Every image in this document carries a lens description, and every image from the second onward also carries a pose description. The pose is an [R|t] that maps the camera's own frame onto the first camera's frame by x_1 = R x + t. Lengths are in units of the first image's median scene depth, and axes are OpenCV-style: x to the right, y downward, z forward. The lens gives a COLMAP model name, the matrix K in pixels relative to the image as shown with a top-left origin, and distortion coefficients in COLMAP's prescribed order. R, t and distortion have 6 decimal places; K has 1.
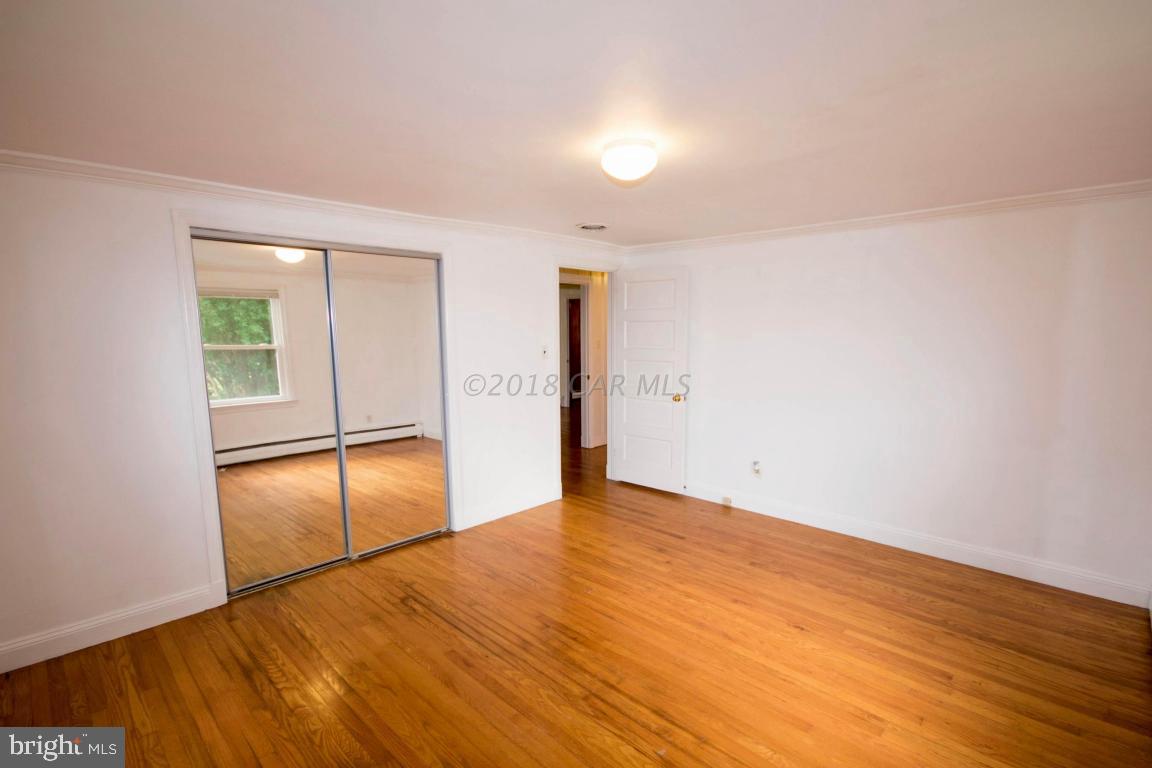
lens RADIAL K [[548.4, 0, 580.2], [0, 548.4, 401.2], [0, 0, 1]] dist [-0.000499, -0.000630]
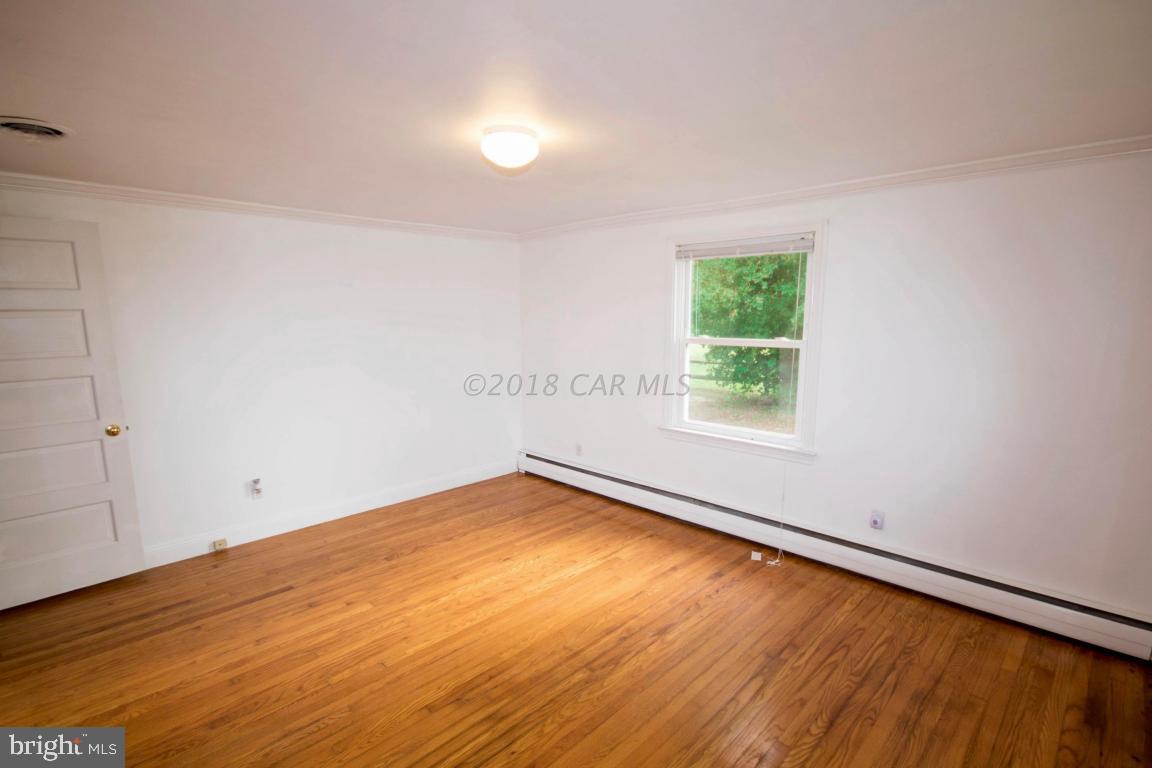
lens RADIAL K [[548.4, 0, 580.2], [0, 548.4, 401.2], [0, 0, 1]] dist [-0.000499, -0.000630]
pose [[0.002214, -0.156225, 0.987719, -0.726481], [0.137670, 0.978364, 0.154437, -0.102162], [-0.990476, 0.135637, 0.023674, 0.703894]]
